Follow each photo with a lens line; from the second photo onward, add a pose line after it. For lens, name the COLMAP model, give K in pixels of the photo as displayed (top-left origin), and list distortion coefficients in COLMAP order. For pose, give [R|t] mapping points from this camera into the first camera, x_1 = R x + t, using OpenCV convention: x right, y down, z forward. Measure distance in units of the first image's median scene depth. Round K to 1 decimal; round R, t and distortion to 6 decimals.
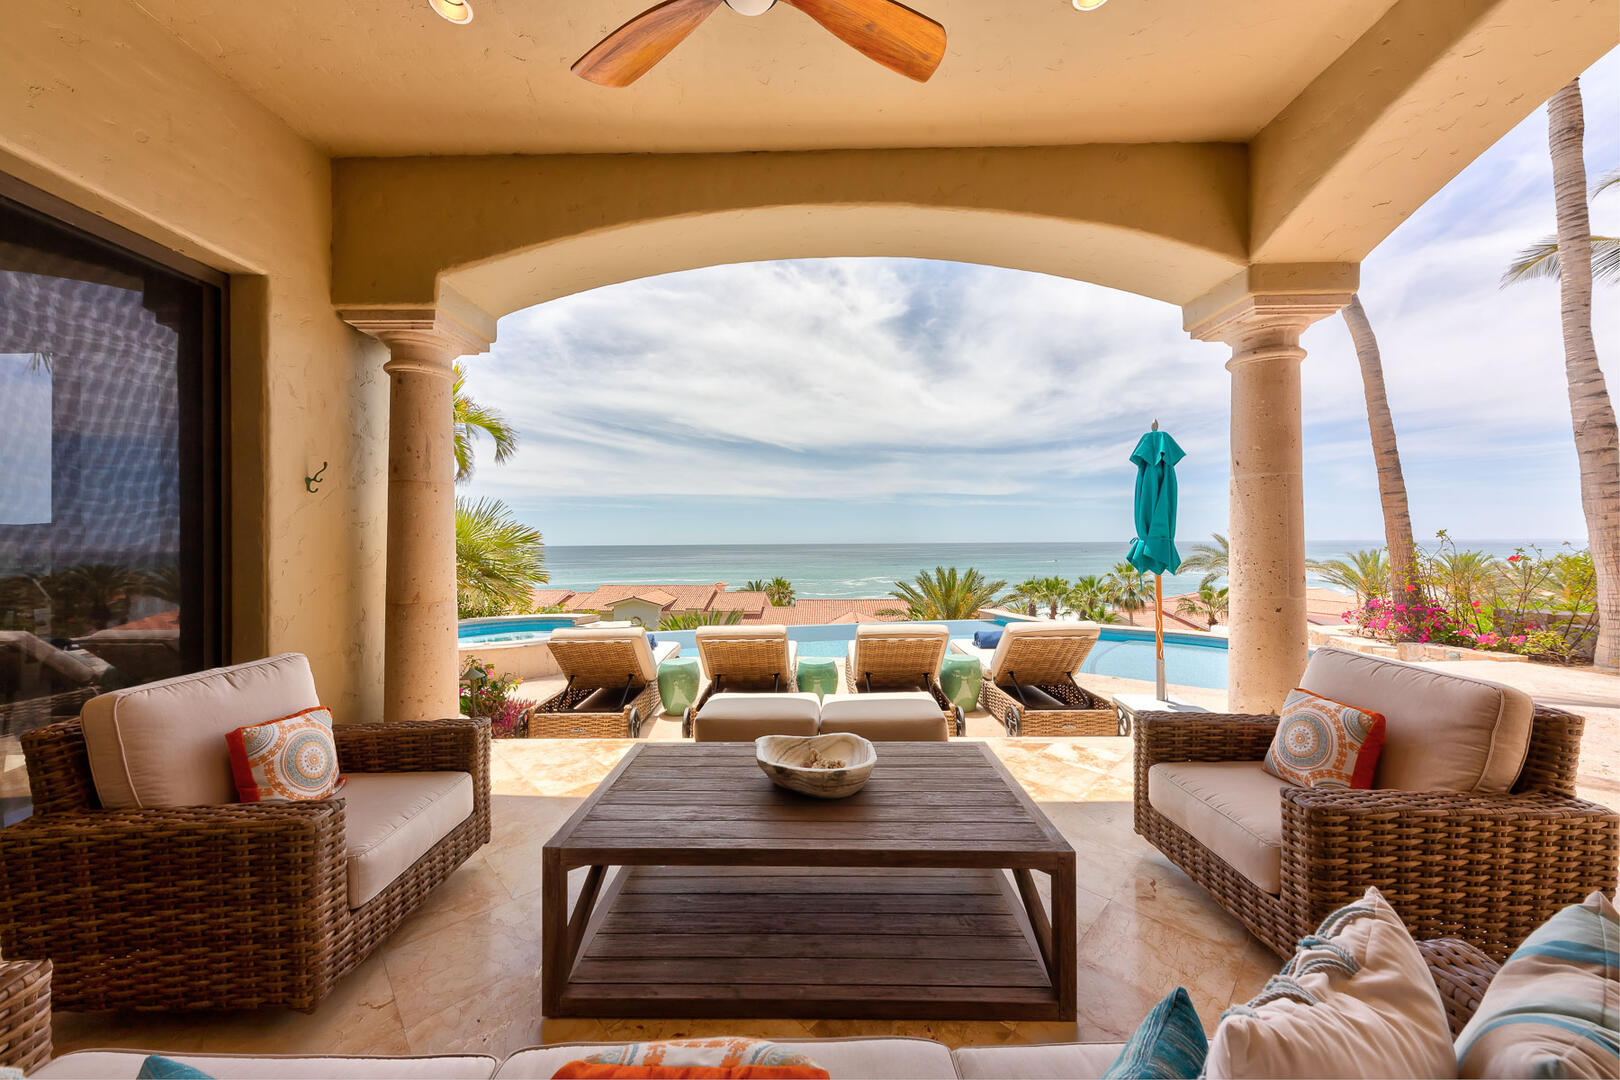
lens RADIAL K [[551.8, 0, 807.5], [0, 551.8, 542.5], [0, 0, 1]] dist [0.000761, -0.000453]
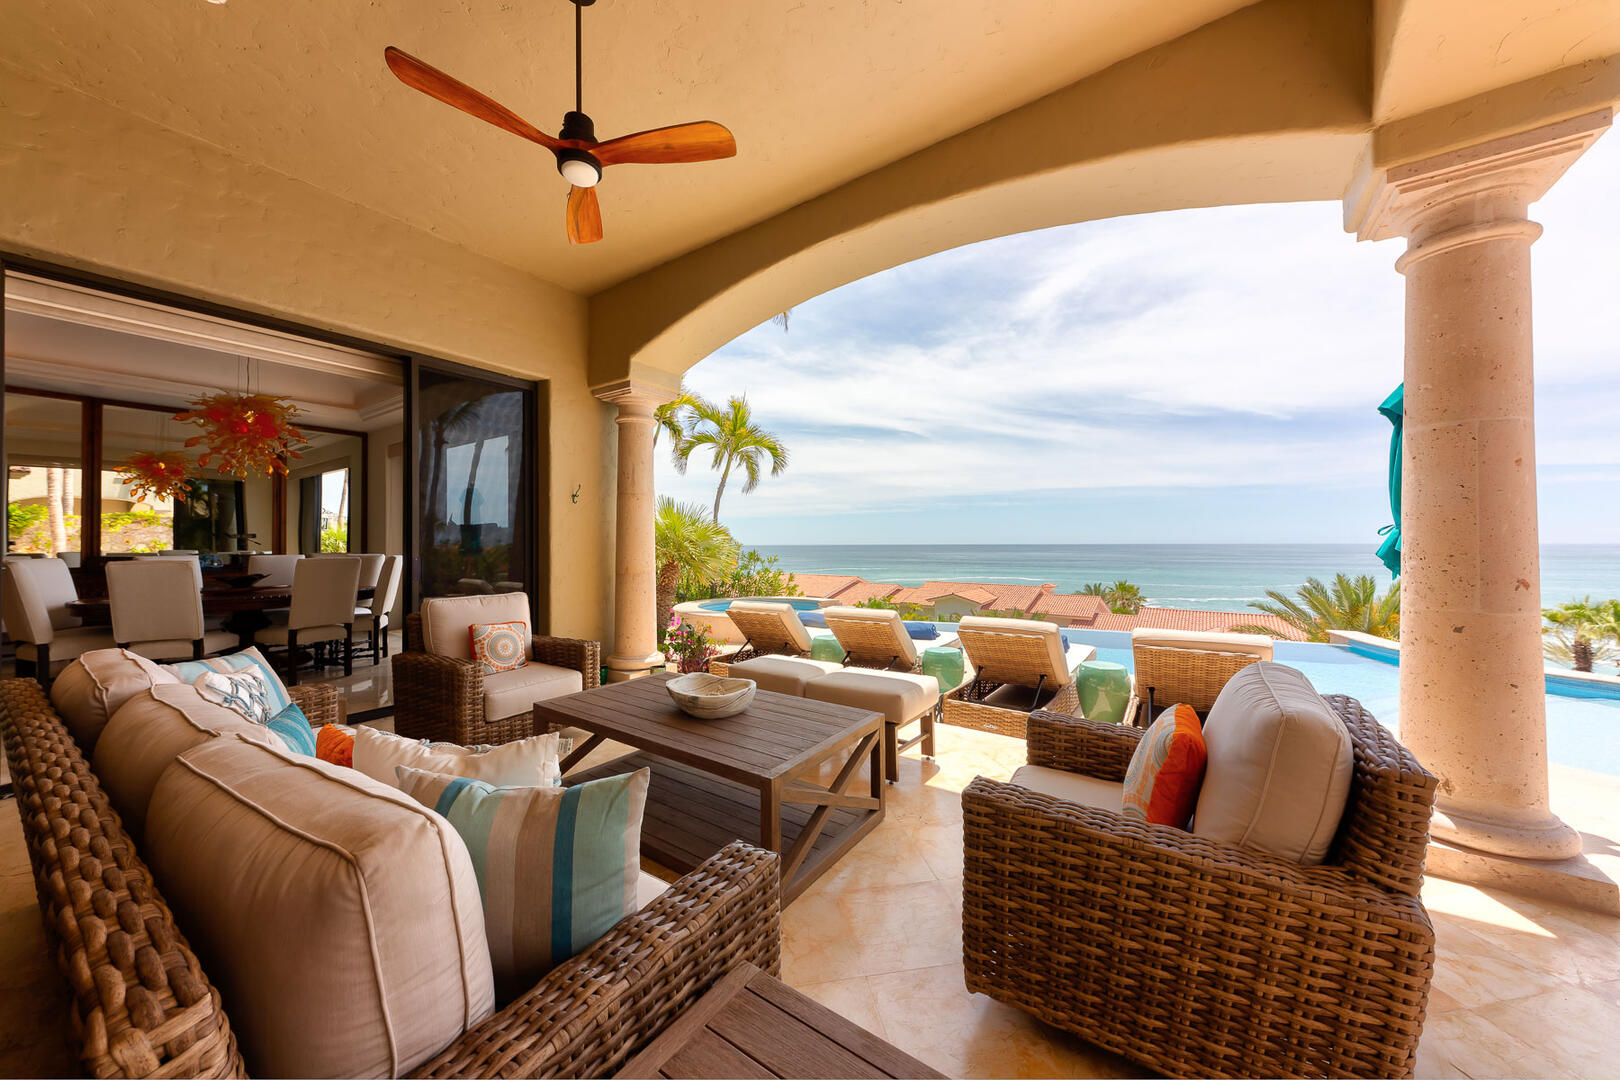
lens RADIAL K [[551.8, 0, 812.9], [0, 551.8, 540.8], [0, 0, 1]] dist [0.000761, -0.000453]
pose [[0.828466, 0.002035, -0.560035, 0.590509], [-0.002660, 0.999996, -0.000303, 0.019108], [0.560033, 0.001741, 0.828469, 0.024724]]
